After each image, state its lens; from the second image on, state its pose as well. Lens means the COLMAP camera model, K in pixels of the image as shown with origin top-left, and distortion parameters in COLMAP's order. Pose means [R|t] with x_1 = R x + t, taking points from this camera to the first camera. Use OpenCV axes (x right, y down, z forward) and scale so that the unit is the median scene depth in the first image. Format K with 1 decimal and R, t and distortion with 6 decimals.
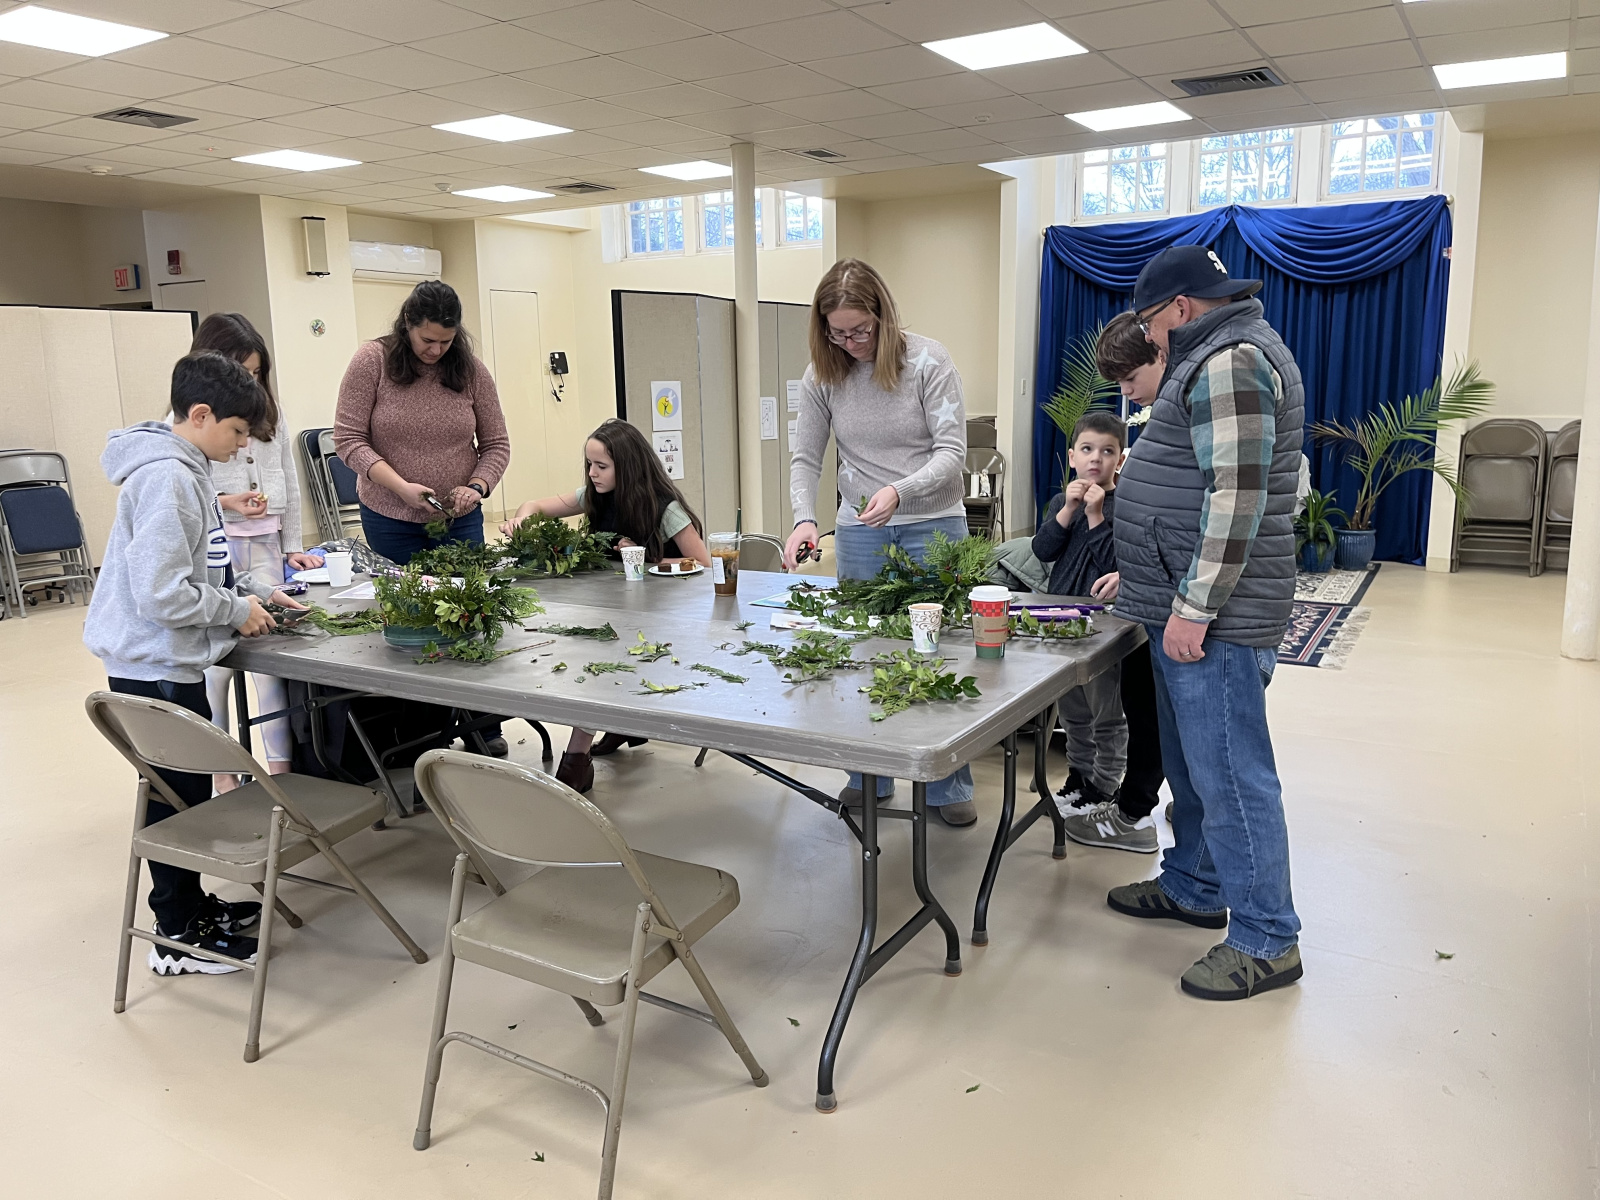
lens RADIAL K [[1226.4, 0, 800.0], [0, 1226.4, 600.0], [0, 0, 1]] dist [0.007998, 0.003797]
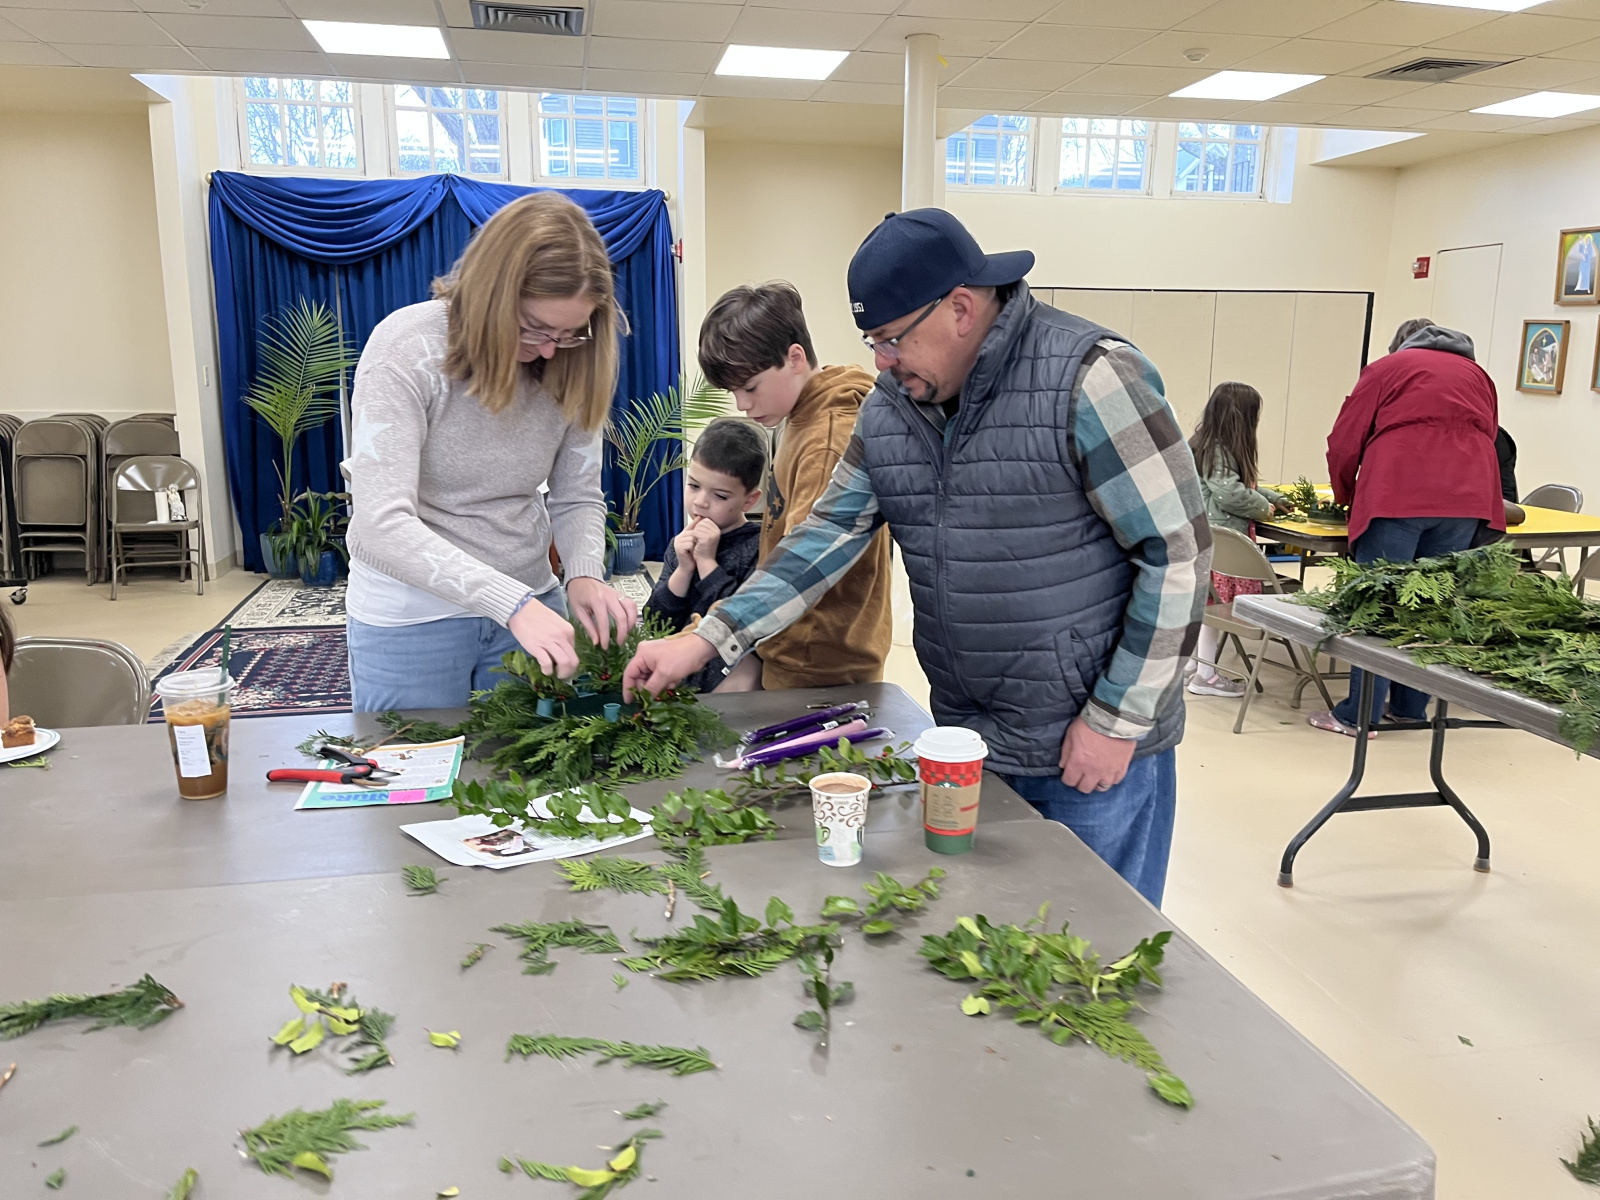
lens RADIAL K [[1226.4, 0, 800.0], [0, 1226.4, 600.0], [0, 0, 1]] dist [0.007998, 0.003797]
pose [[0.730304, -0.106829, 0.674717, -0.098091], [0.098463, 0.993844, 0.050782, -0.039653], [-0.675989, 0.029348, 0.736327, 0.200961]]
